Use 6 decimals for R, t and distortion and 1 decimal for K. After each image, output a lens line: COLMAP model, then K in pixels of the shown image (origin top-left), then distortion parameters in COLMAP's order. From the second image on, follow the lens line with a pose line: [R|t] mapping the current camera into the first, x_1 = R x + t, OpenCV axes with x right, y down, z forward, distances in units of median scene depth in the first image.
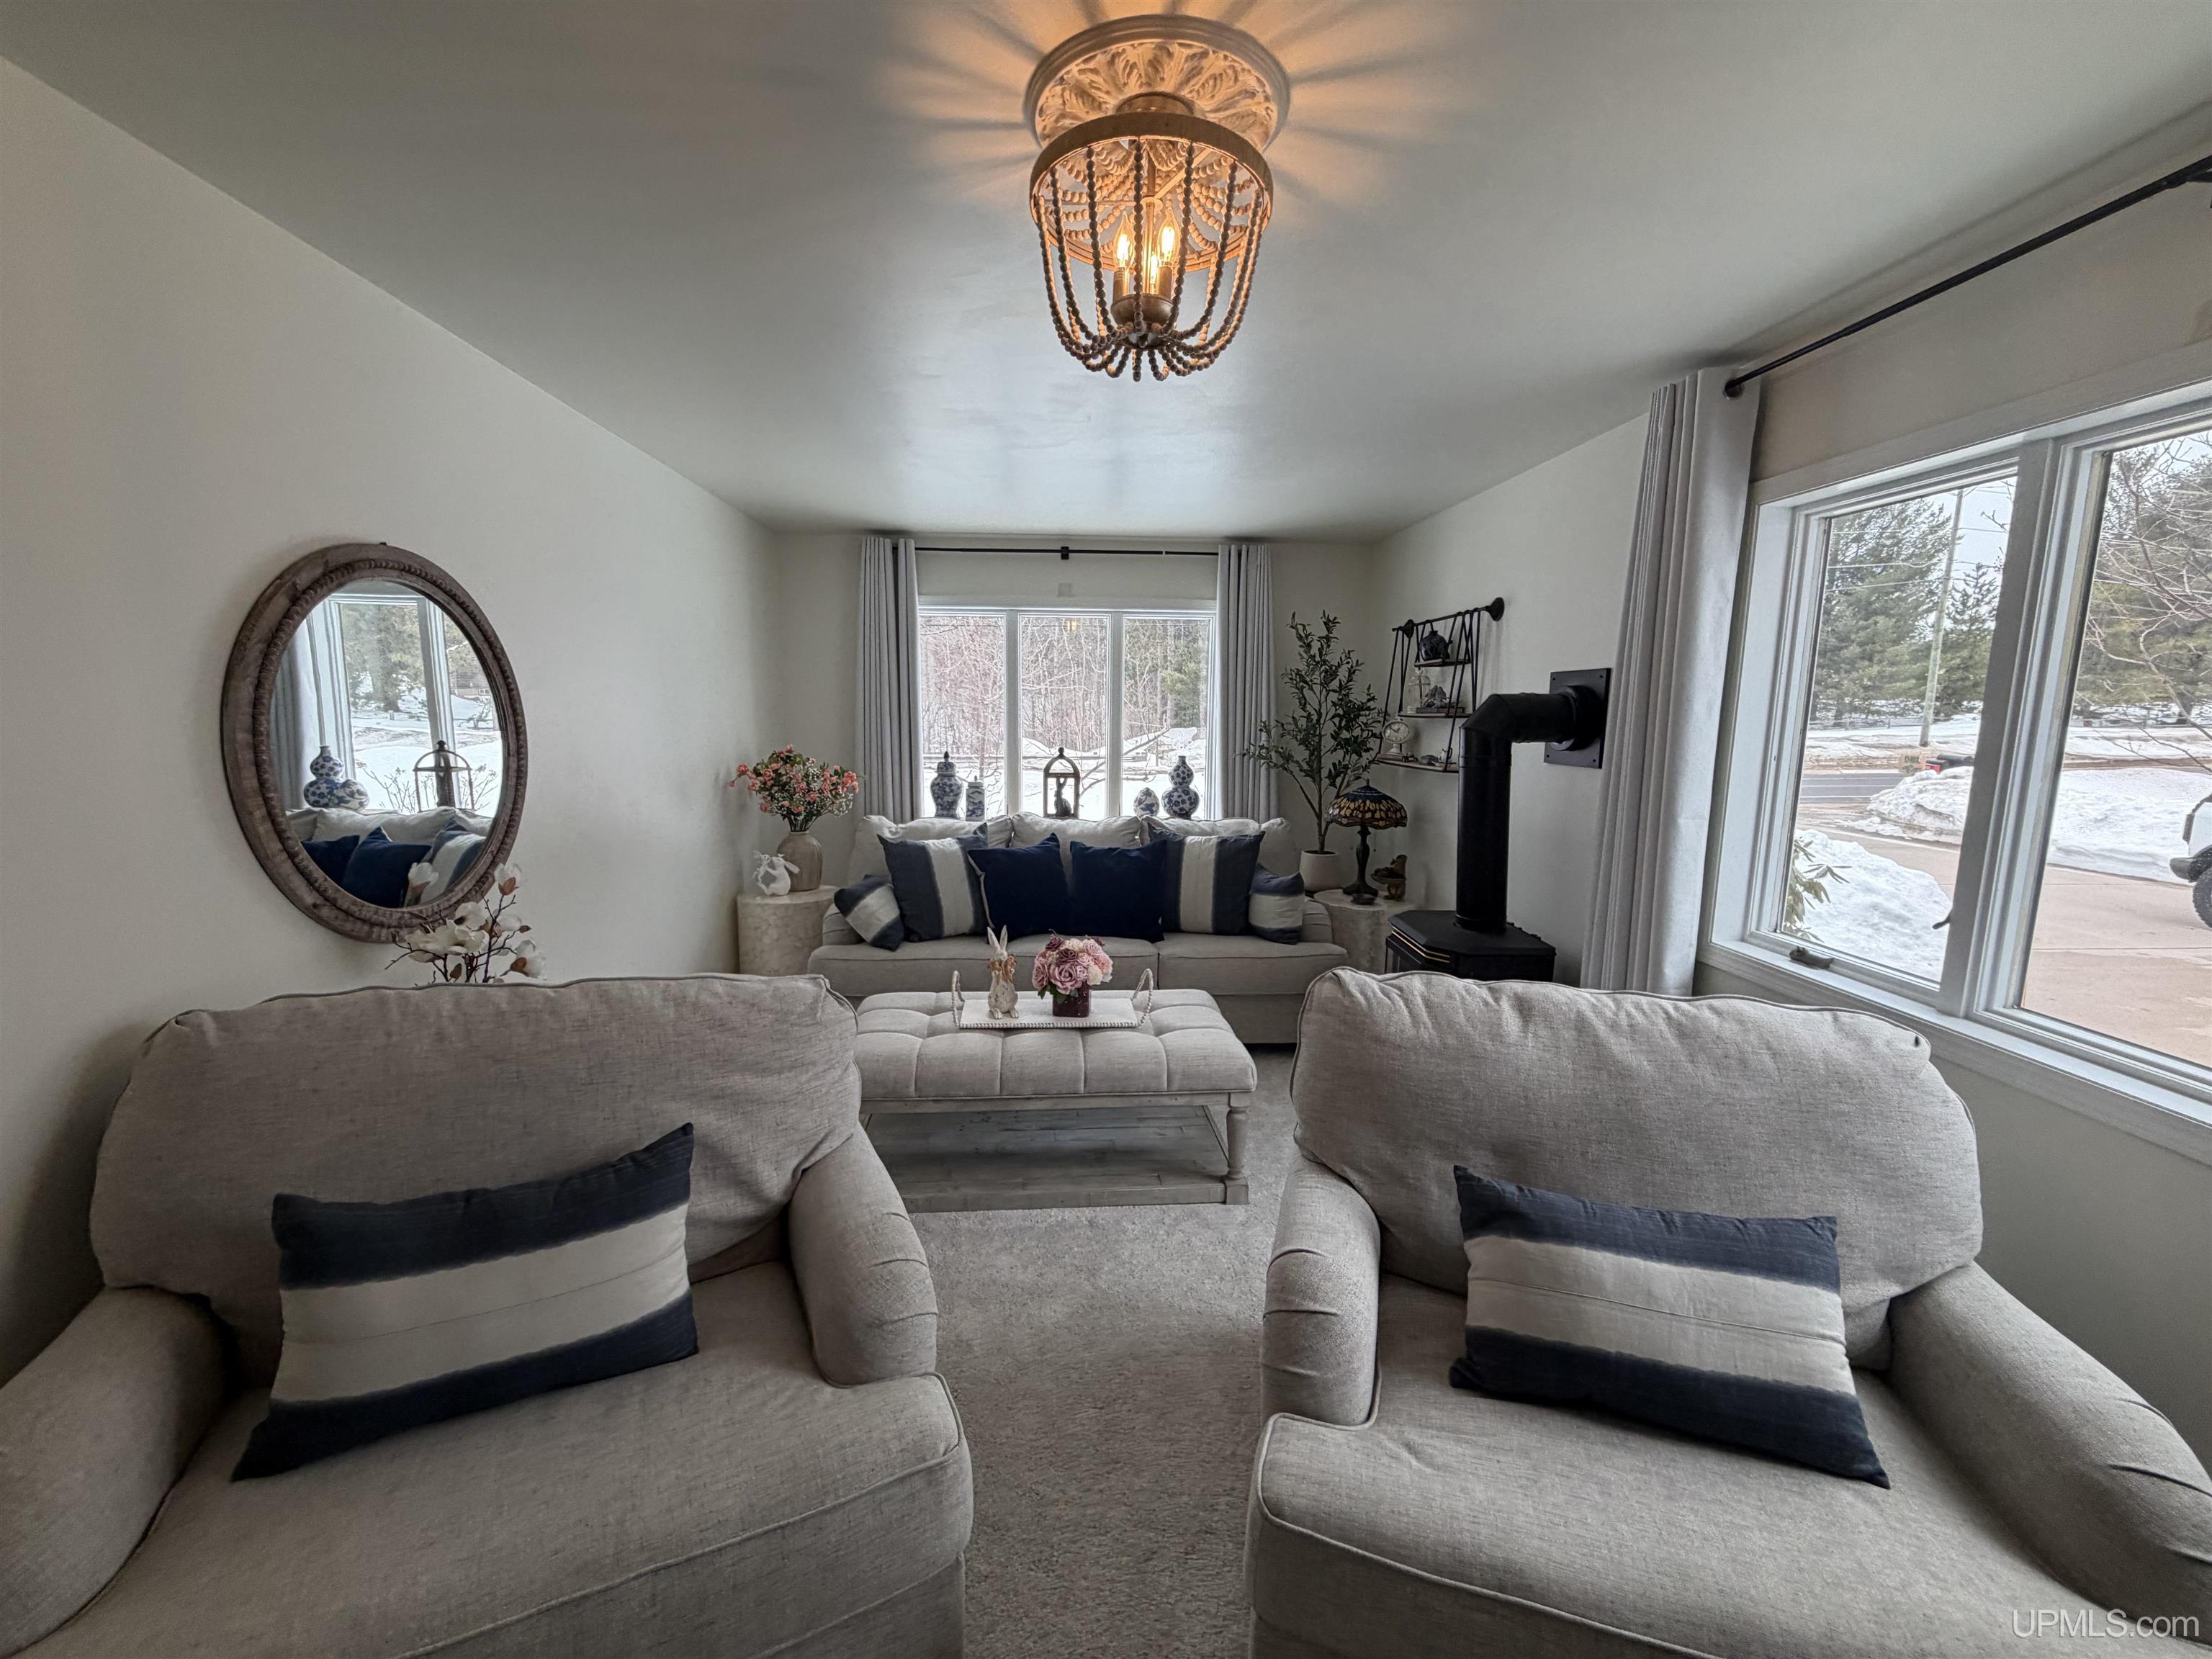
lens RADIAL K [[880.3, 0, 1097.2], [0, 880.3, 826.0], [0, 0, 1]] dist [-0.000575, 0.000208]
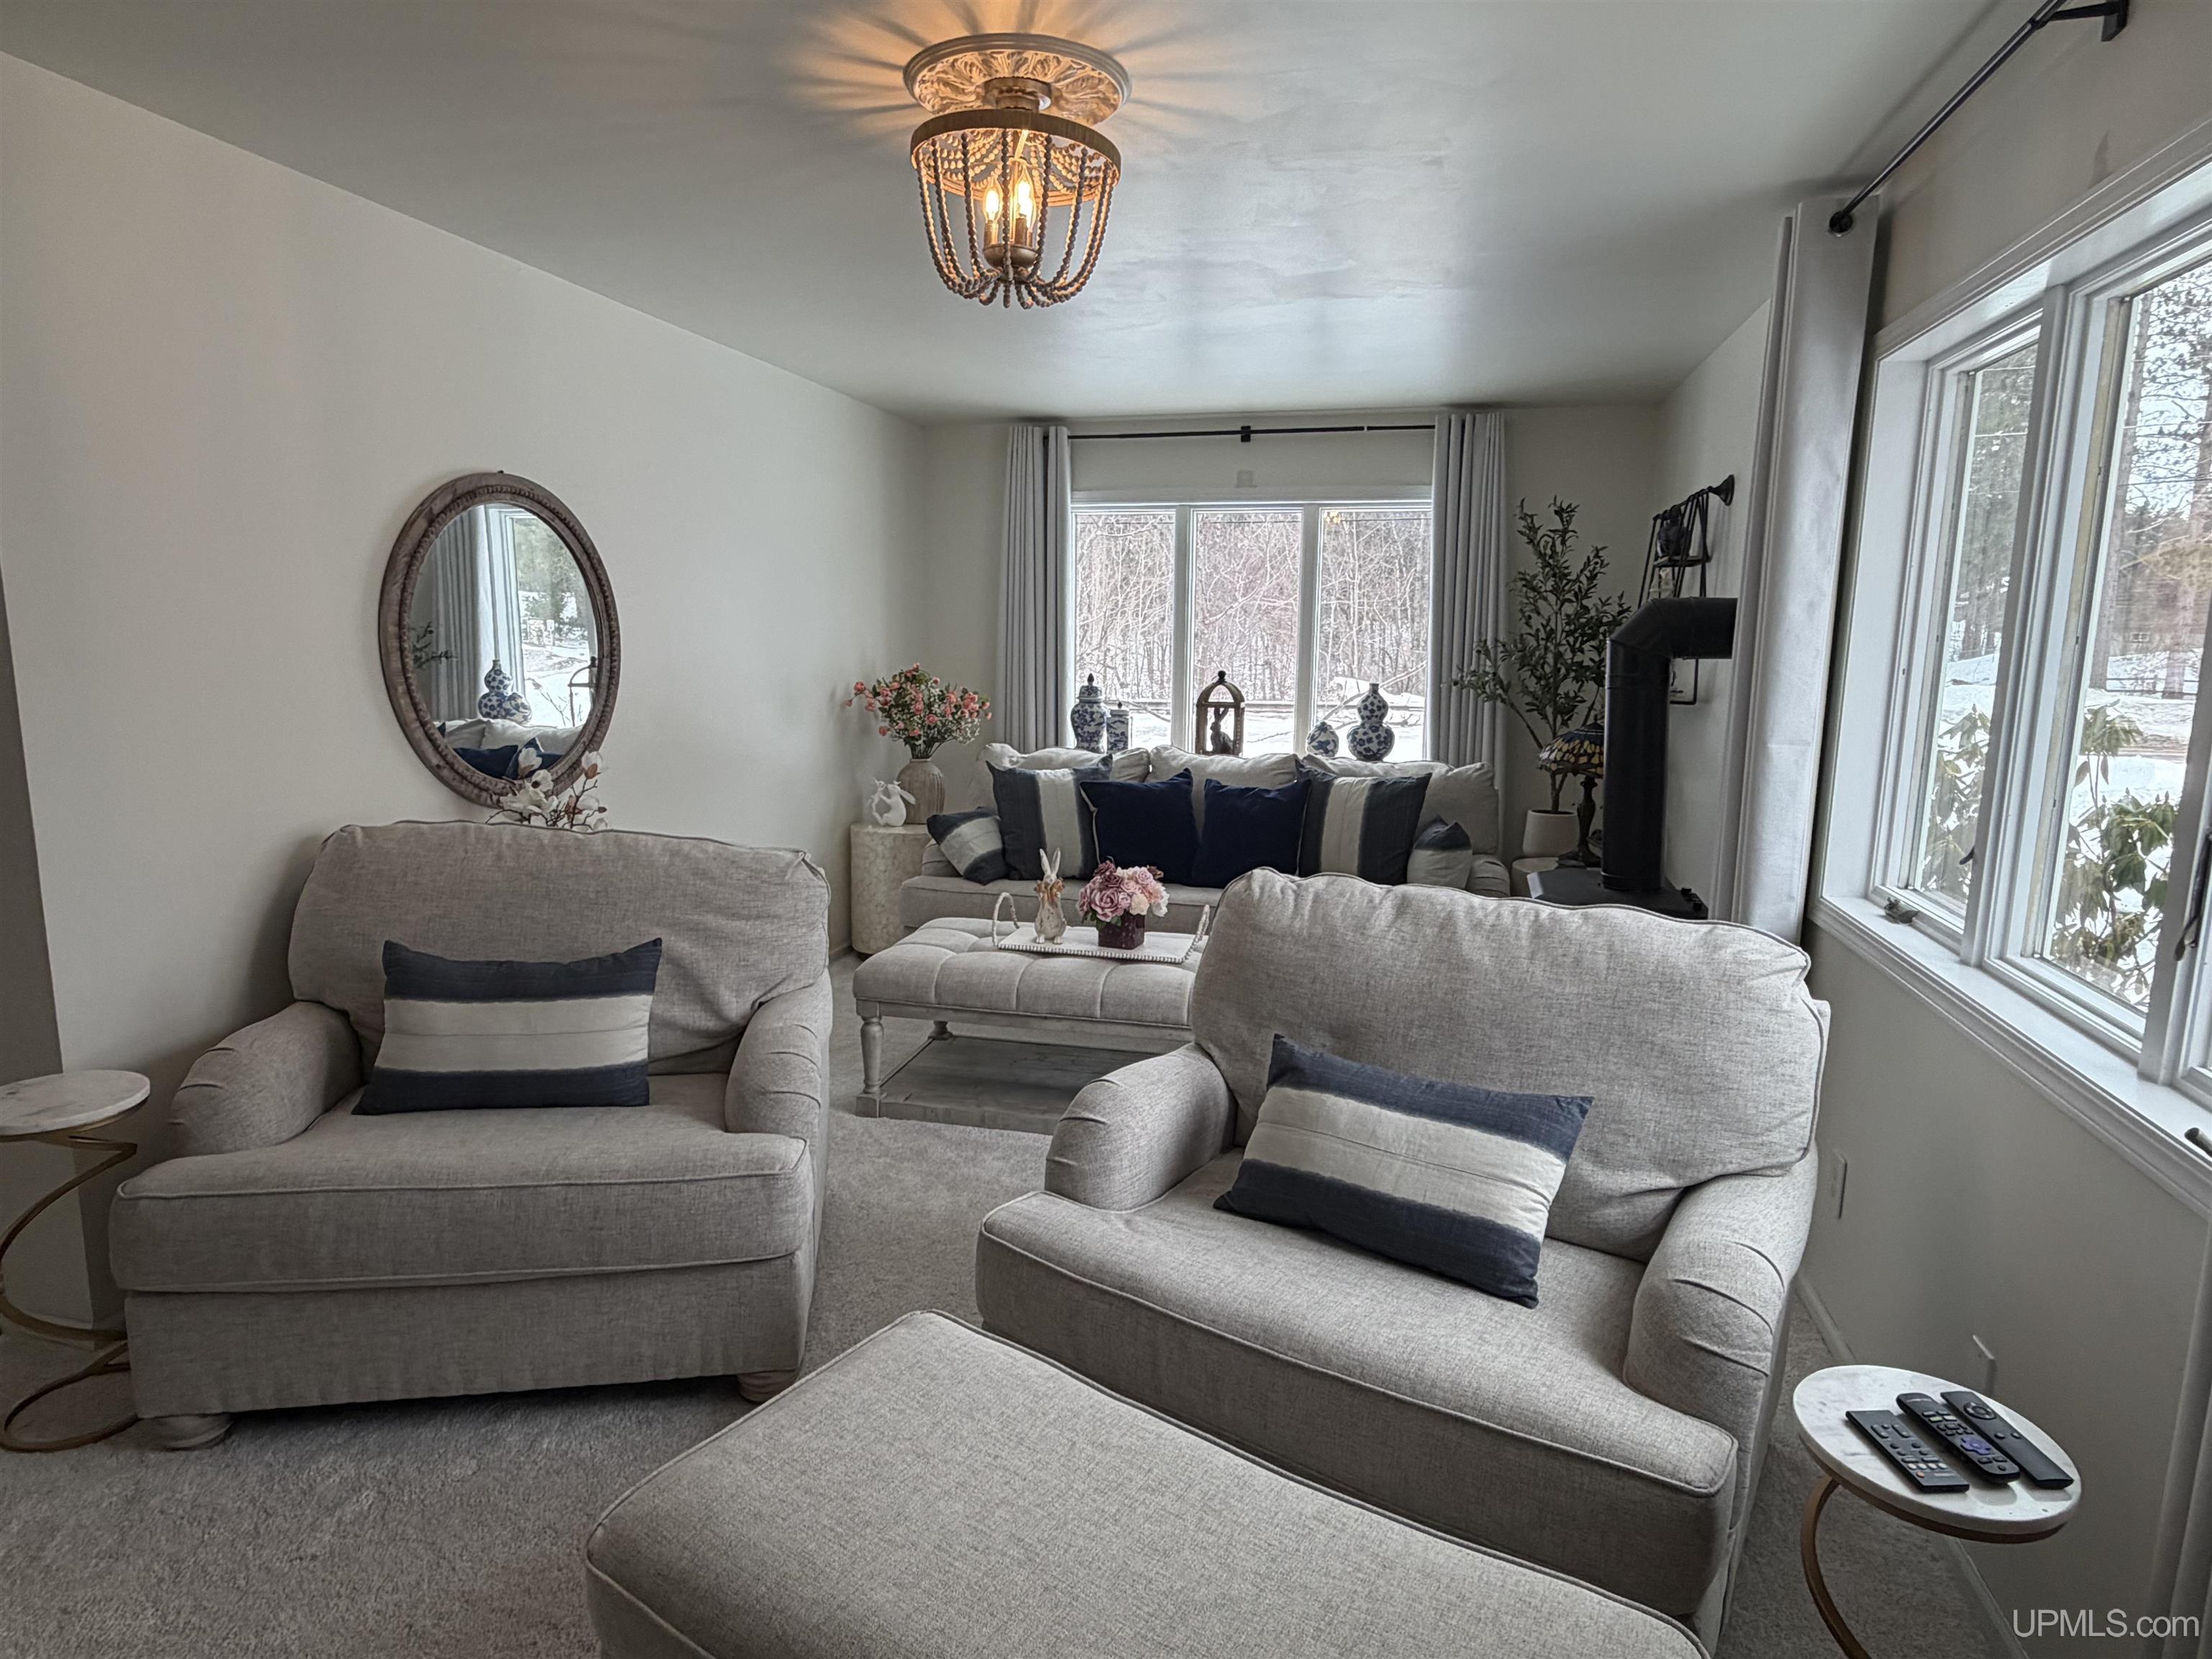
lens RADIAL K [[1251.6, 0, 1106.0], [0, 1251.6, 829.5], [0, 0, 1]] dist [-0.004728, -0.000534]
pose [[0.954558, 0.048690, -0.294023, 0.431190], [-0.043472, 0.998760, 0.024261, 0.075368], [0.294839, -0.010377, 0.955491, -0.332520]]
